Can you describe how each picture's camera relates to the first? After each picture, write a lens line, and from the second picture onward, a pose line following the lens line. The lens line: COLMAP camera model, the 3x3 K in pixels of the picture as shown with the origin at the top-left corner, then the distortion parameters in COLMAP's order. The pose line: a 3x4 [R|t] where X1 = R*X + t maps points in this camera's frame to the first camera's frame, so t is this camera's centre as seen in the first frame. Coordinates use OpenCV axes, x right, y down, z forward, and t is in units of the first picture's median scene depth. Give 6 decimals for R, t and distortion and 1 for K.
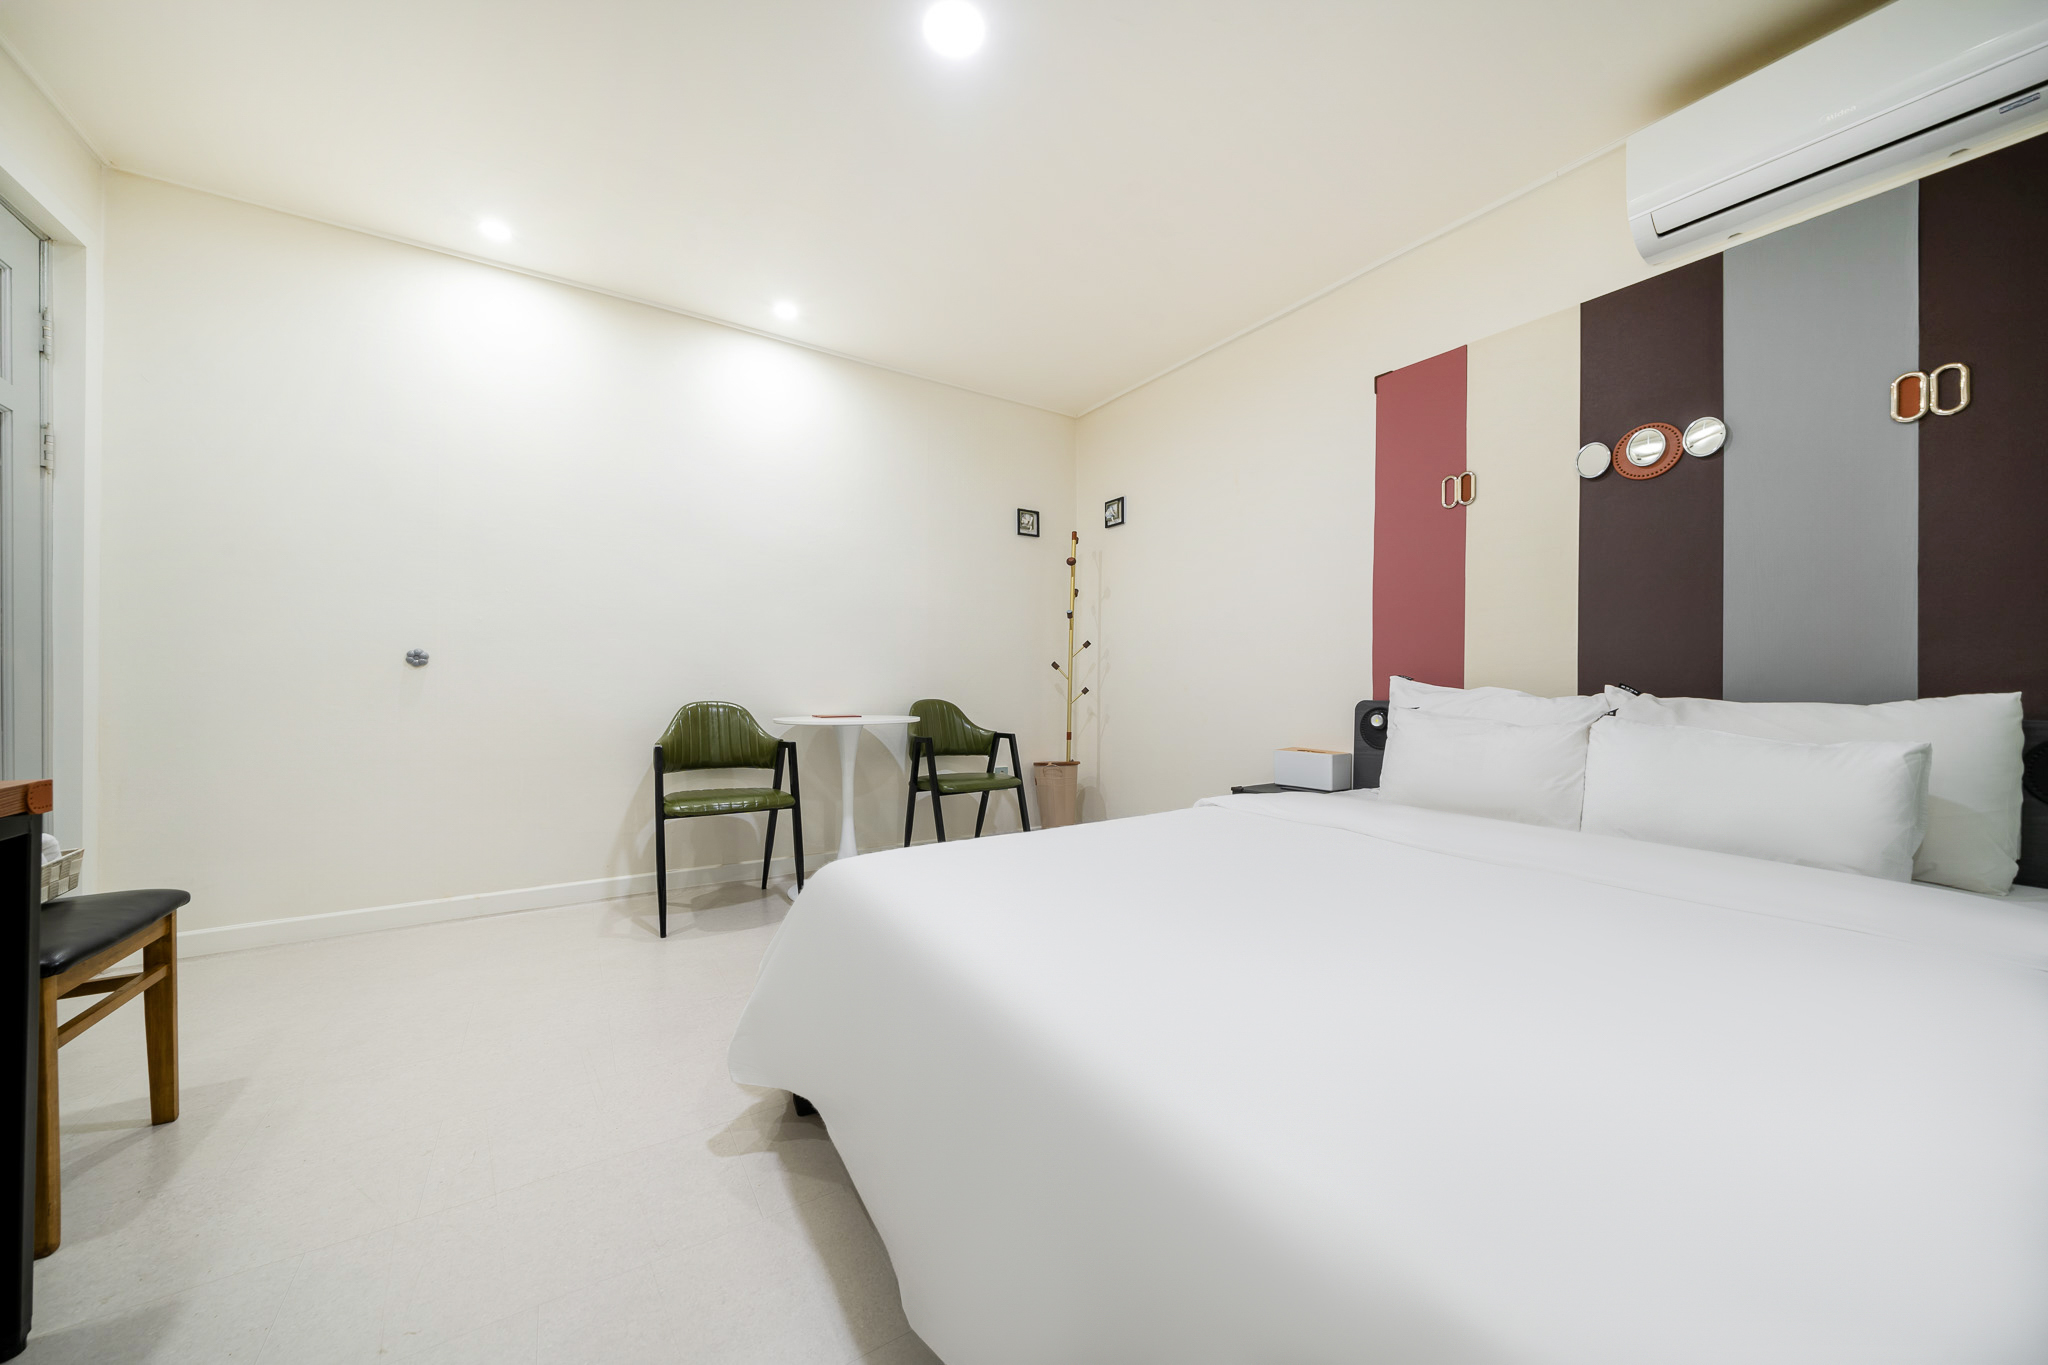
lens RADIAL K [[703.7, 0, 1013.0], [0, 703.7, 688.2], [0, 0, 1]] dist [0.001492, 0.000097]
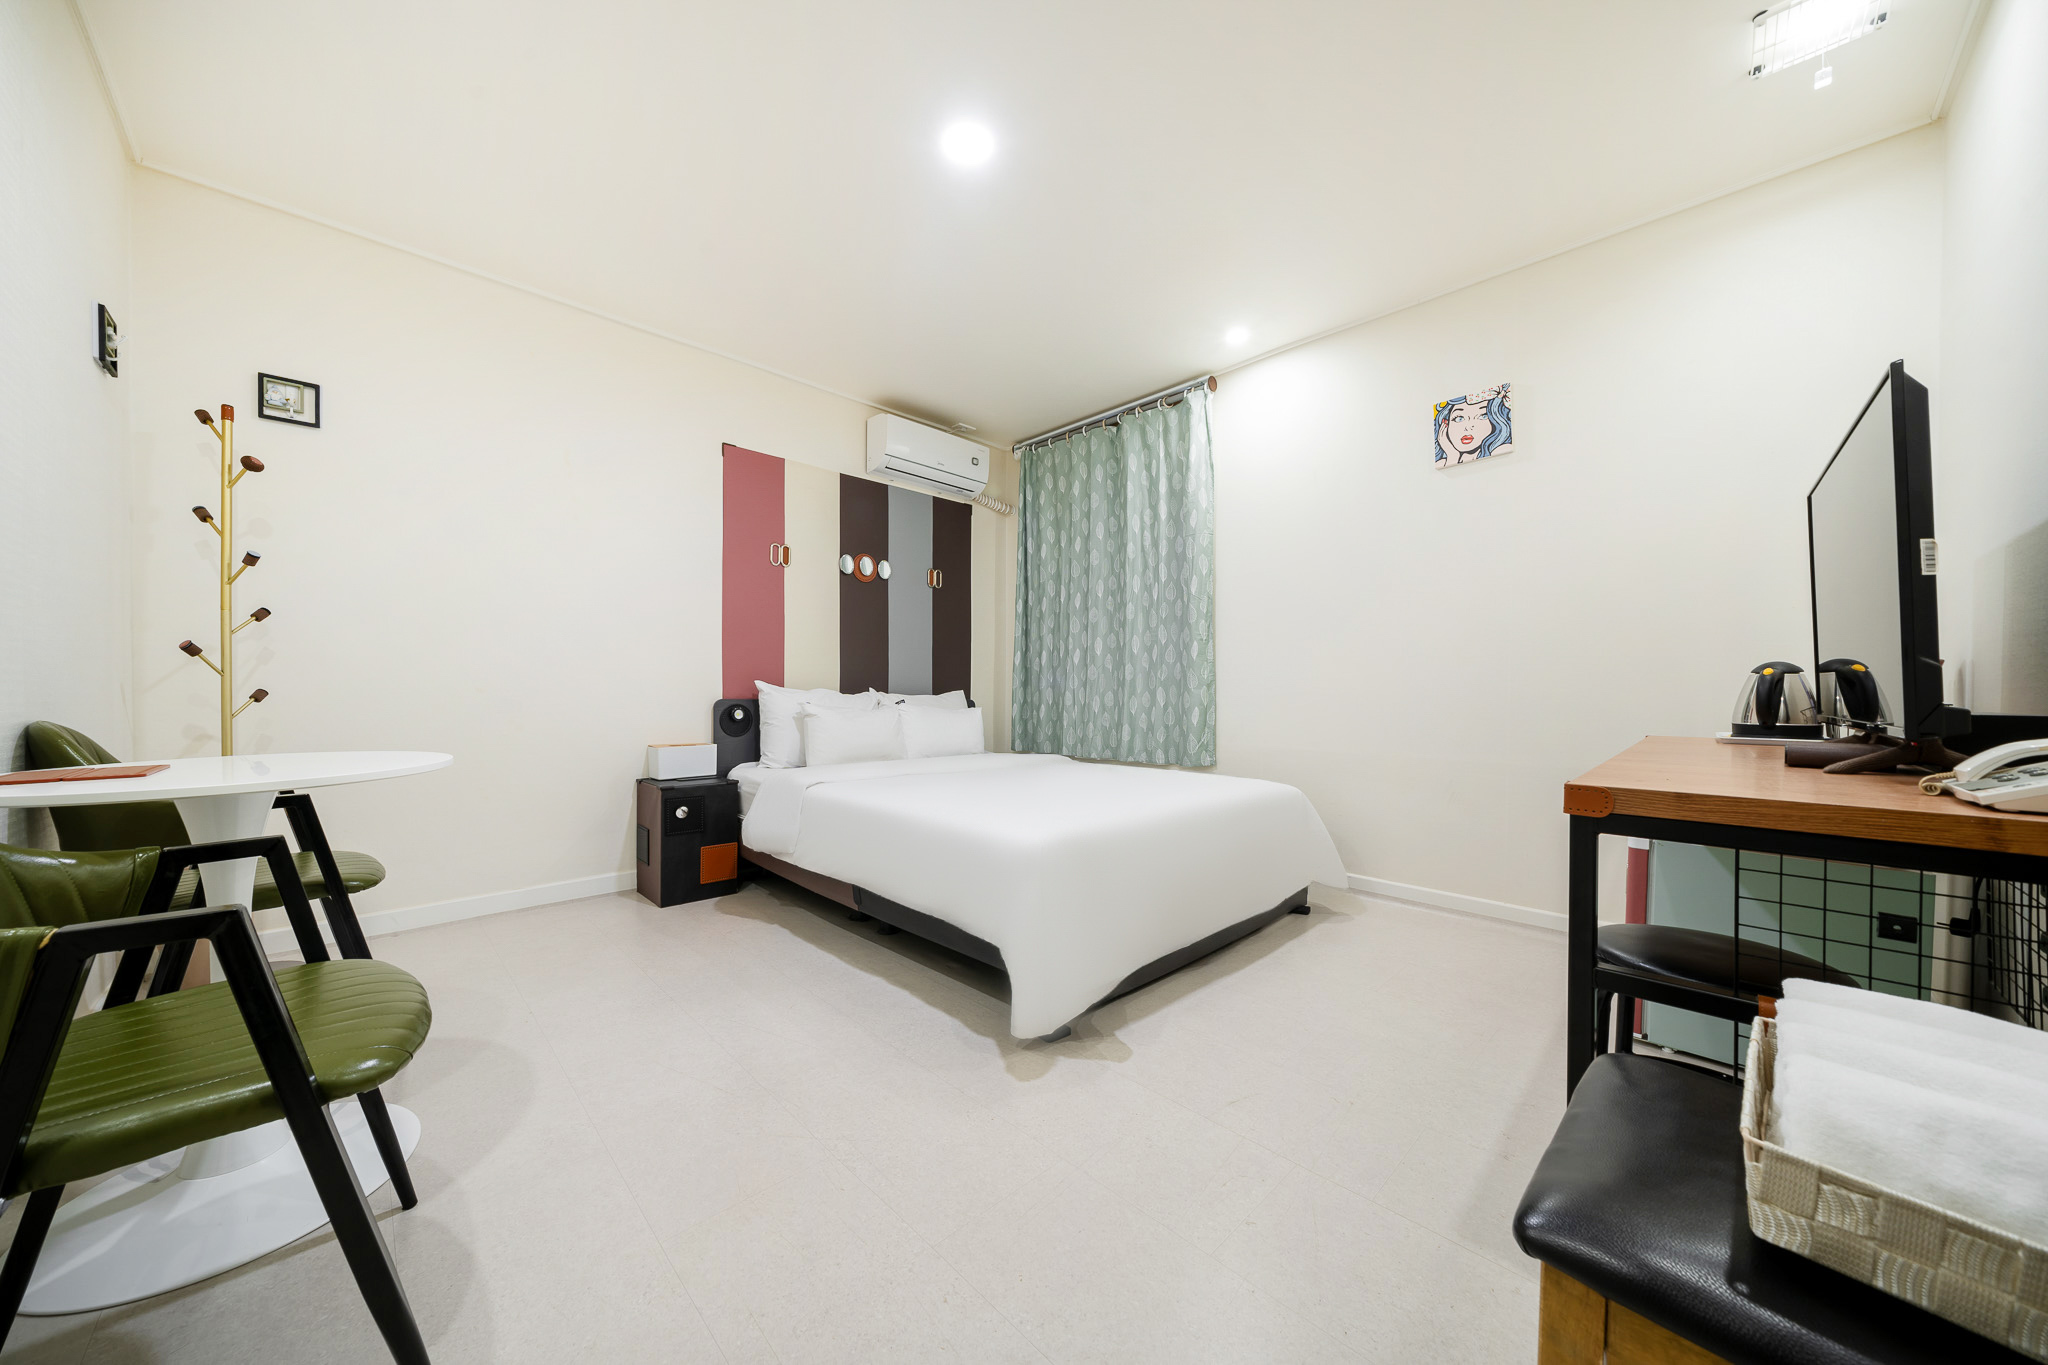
lens RADIAL K [[703.7, 0, 1013.0], [0, 703.7, 688.2], [0, 0, 1]] dist [0.001492, 0.000097]
pose [[-0.198656, -0.008473, 0.980033, -0.740604], [-0.003839, 0.999962, 0.007867, -0.012246], [-0.980062, -0.002199, -0.198681, 0.661104]]
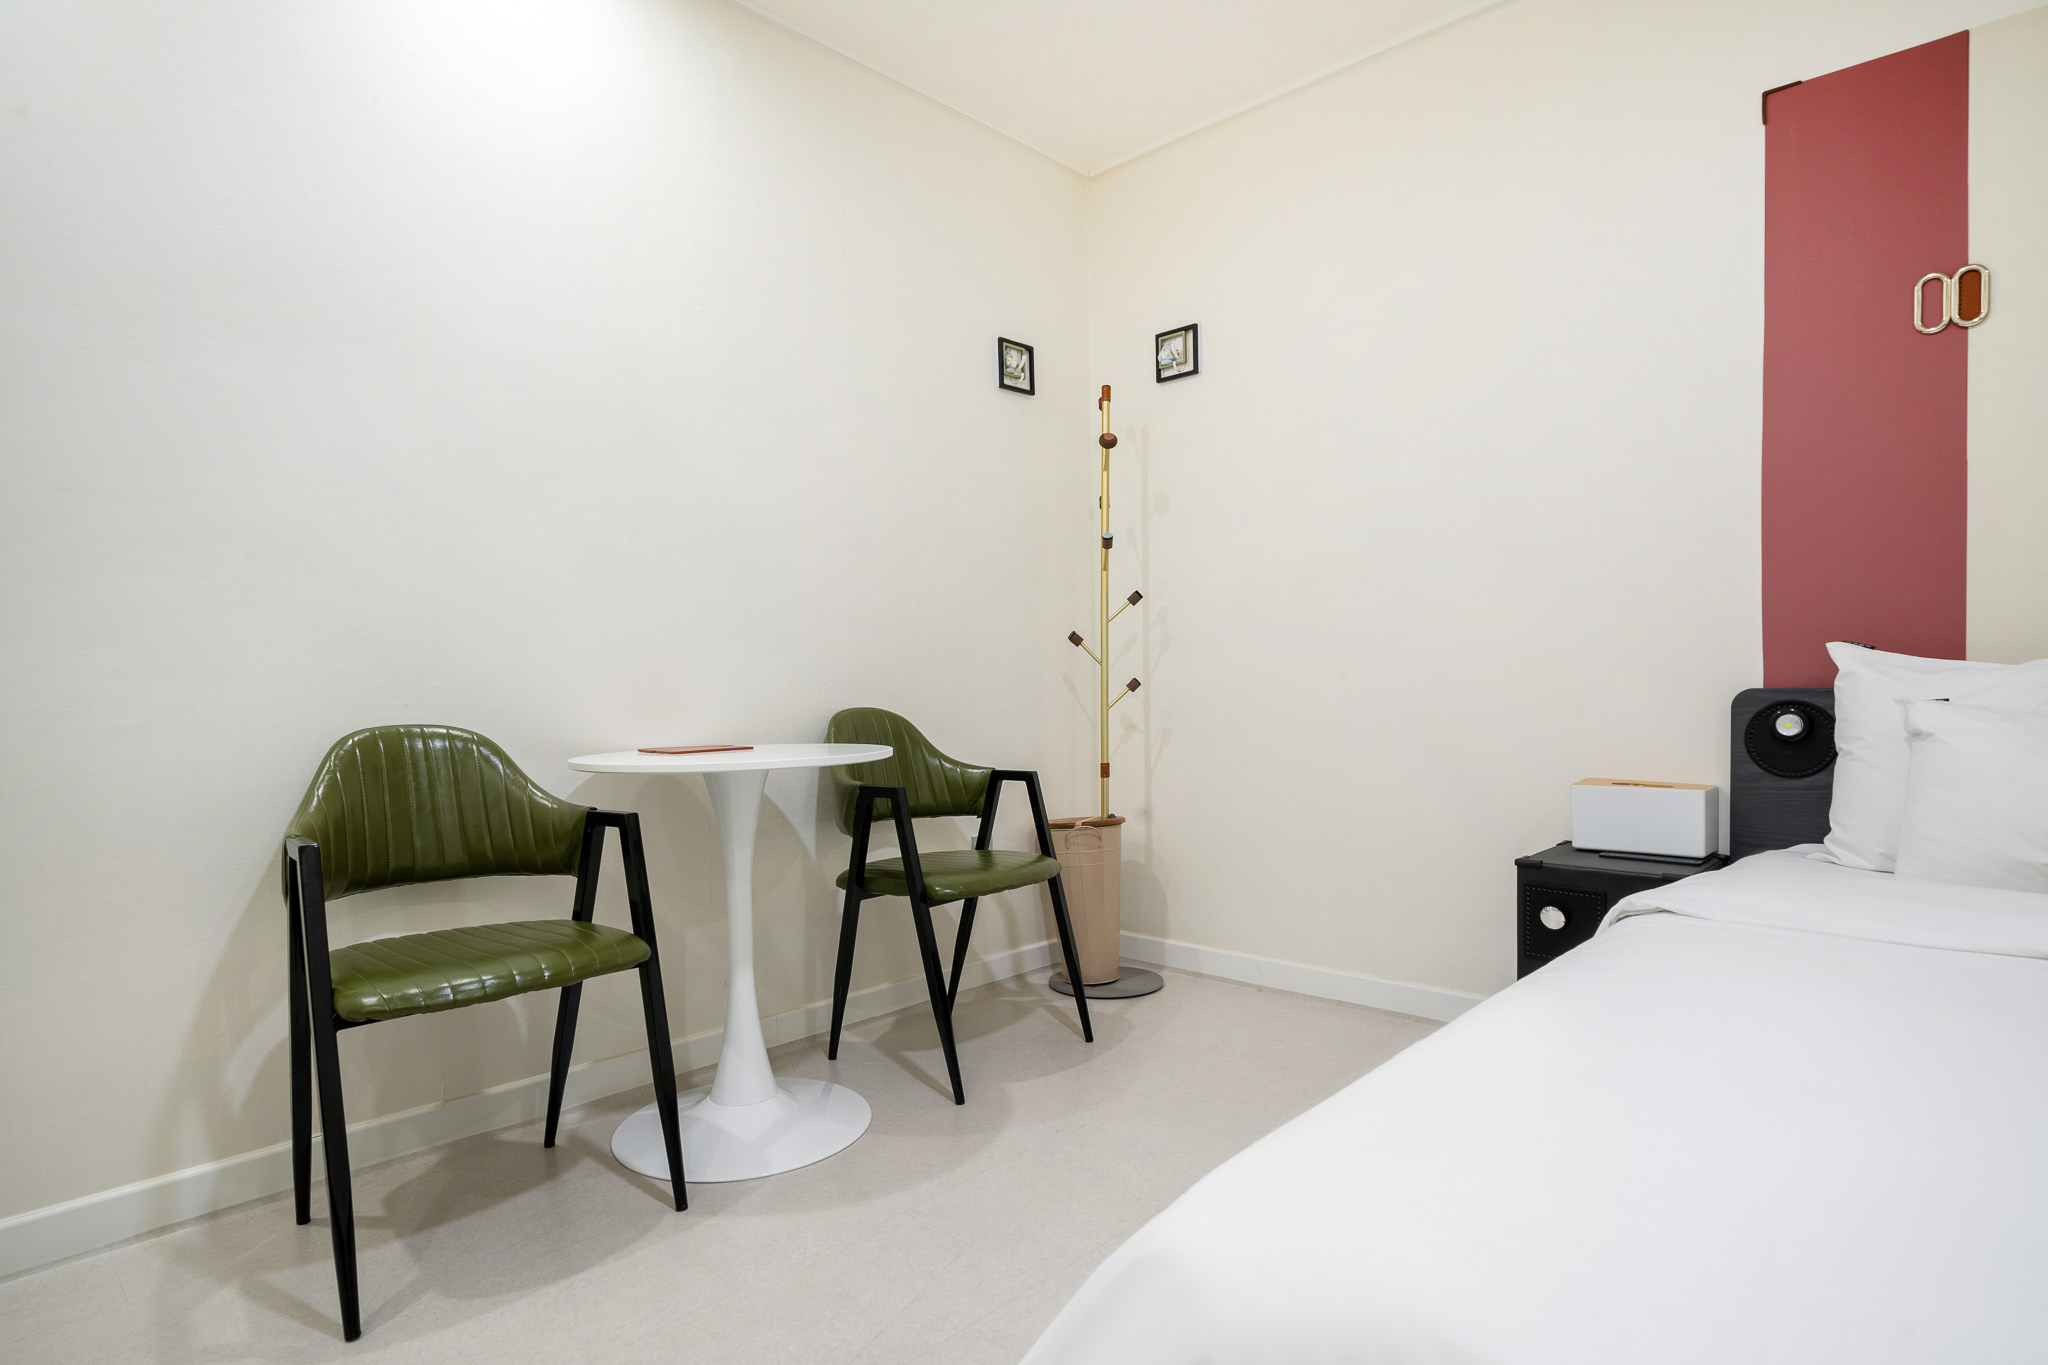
lens RADIAL K [[1082.3, 0, 1022.1], [0, 1082.3, 708.1], [0, 0, 1]] dist [-0.000658, 0.000656]
pose [[0.971837, -0.024771, 0.234351, -0.222157], [0.020494, 0.999576, 0.020666, 0.003169], [-0.234763, -0.015281, 0.971932, 0.281888]]
